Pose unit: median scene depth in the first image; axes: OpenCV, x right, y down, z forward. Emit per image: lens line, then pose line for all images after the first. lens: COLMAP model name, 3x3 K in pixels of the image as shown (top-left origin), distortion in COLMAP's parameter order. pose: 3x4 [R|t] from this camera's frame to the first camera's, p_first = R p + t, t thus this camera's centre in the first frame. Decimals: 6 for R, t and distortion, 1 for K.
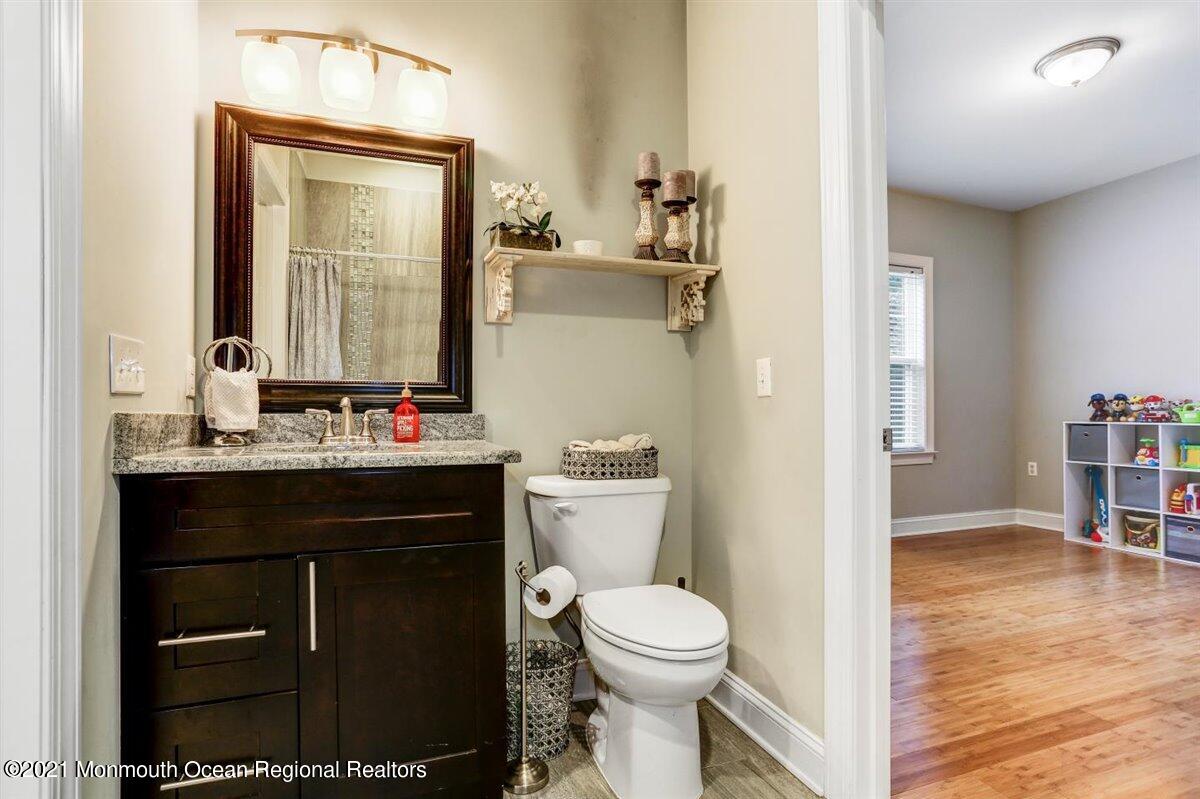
lens RADIAL K [[596.8, 0, 599.3], [0, 596.8, 412.8], [0, 0, 1]] dist [-0.061757, 0.032817]
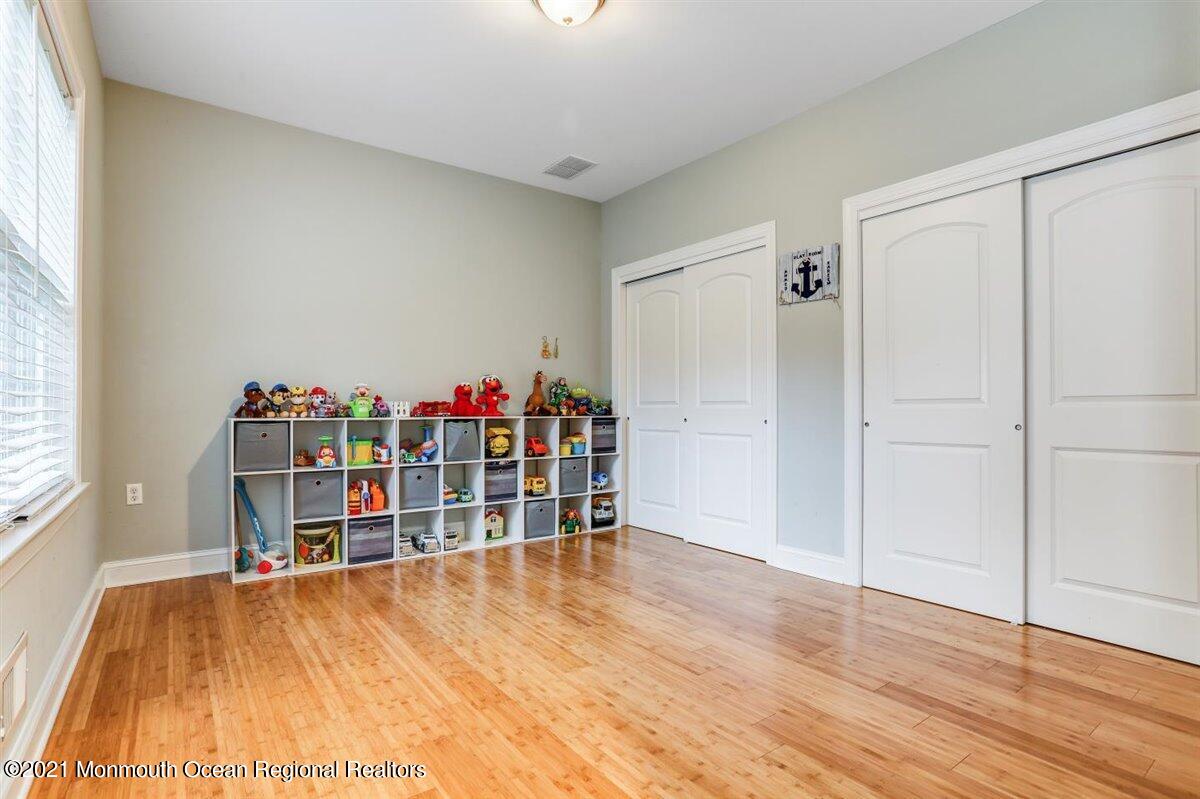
lens RADIAL K [[596.8, 0, 599.3], [0, 596.8, 412.8], [0, 0, 1]] dist [-0.061757, 0.032817]
pose [[-0.272449, -0.003621, 0.962163, -0.015093], [0.003186, 0.999984, 0.004666, 0.007053], [-0.962165, 0.004336, -0.272433, 0.903101]]
